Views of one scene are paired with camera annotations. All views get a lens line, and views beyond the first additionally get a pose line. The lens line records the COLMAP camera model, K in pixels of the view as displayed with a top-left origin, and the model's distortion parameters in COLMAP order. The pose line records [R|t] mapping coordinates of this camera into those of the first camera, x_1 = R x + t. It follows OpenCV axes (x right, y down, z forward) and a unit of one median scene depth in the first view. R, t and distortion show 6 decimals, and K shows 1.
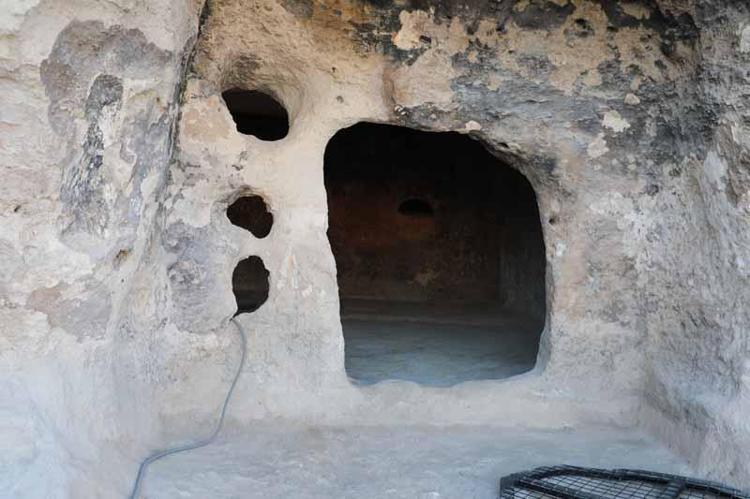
lens RADIAL K [[720.8, 0, 375.3], [0, 720.8, 249.9], [0, 0, 1]] dist [0.050196, 0.000000]
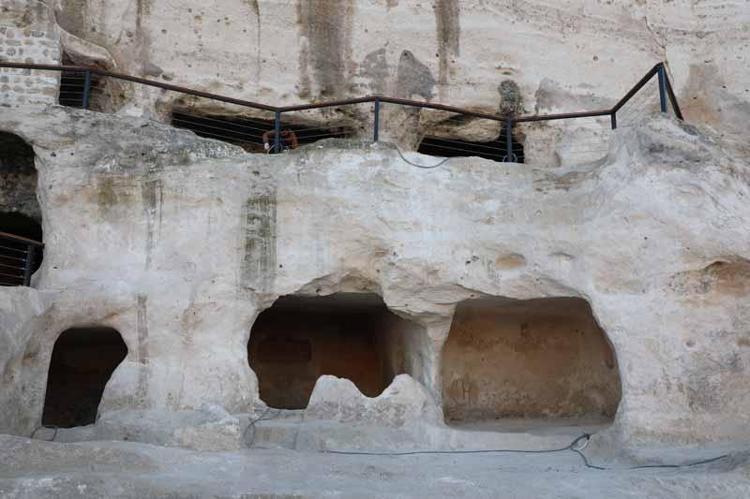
lens RADIAL K [[720.8, 0, 378.3], [0, 720.8, 247.0], [0, 0, 1]] dist [0.050196, 0.000000]
pose [[0.972291, -0.103973, -0.209381, 2.183592], [0.047263, 0.964582, -0.259515, 0.816834], [0.228948, 0.242428, 0.942768, -1.413142]]
